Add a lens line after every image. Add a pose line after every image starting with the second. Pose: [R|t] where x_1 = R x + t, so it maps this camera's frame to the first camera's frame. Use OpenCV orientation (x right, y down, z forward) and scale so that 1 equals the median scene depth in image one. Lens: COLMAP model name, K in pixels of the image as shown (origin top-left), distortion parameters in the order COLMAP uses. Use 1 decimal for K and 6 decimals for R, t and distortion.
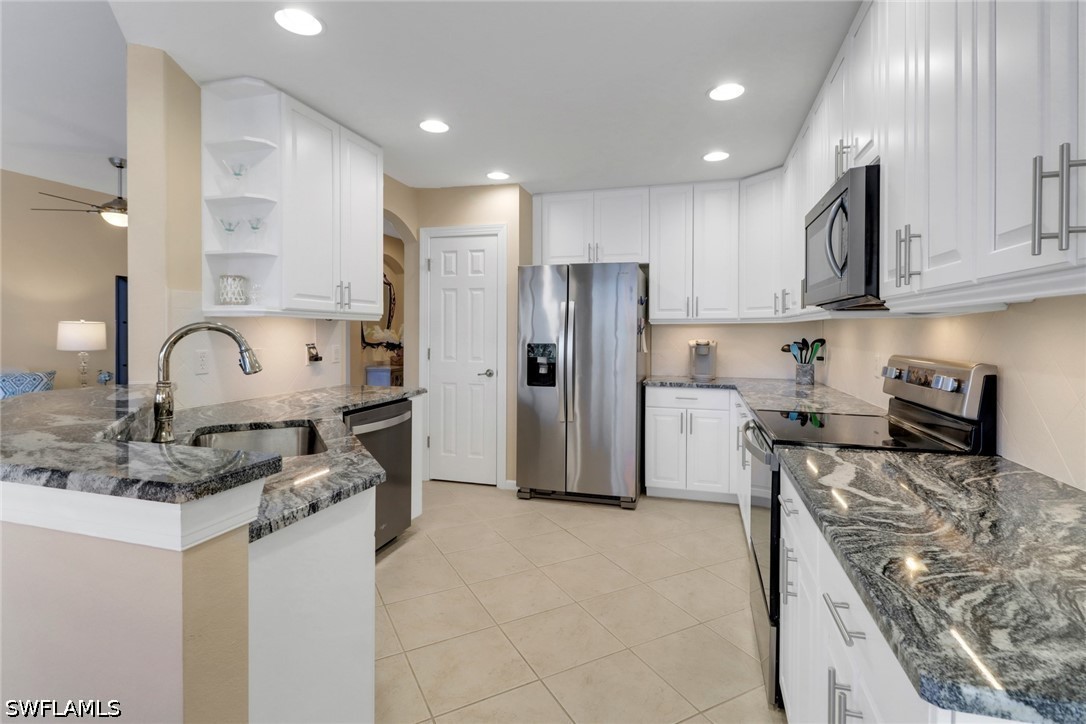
lens RADIAL K [[523.7, 0, 546.3], [0, 523.7, 337.0], [0, 0, 1]] dist [0.000957, -0.001283]
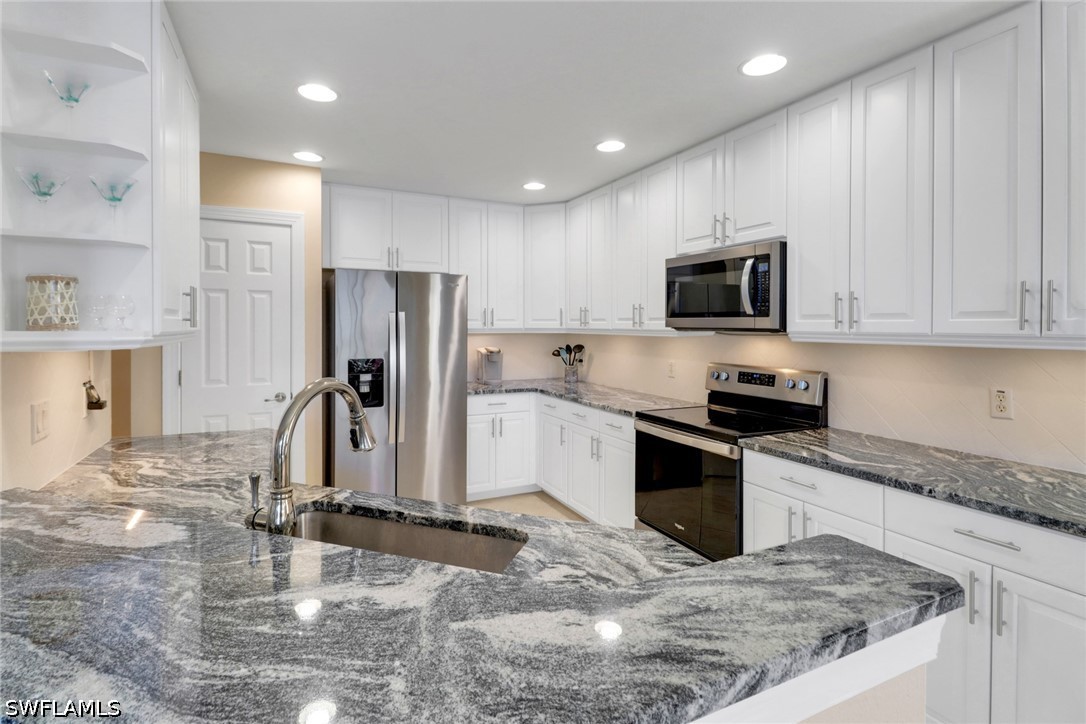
lens RADIAL K [[523.7, 0, 517.9], [0, 523.7, 329.3], [0, 0, 1]] dist [0.000957, -0.001283]
pose [[0.744582, -0.009051, 0.667470, -0.408283], [0.006342, 0.999959, 0.006485, -0.041486], [-0.667501, -0.000595, 0.744608, 0.173814]]
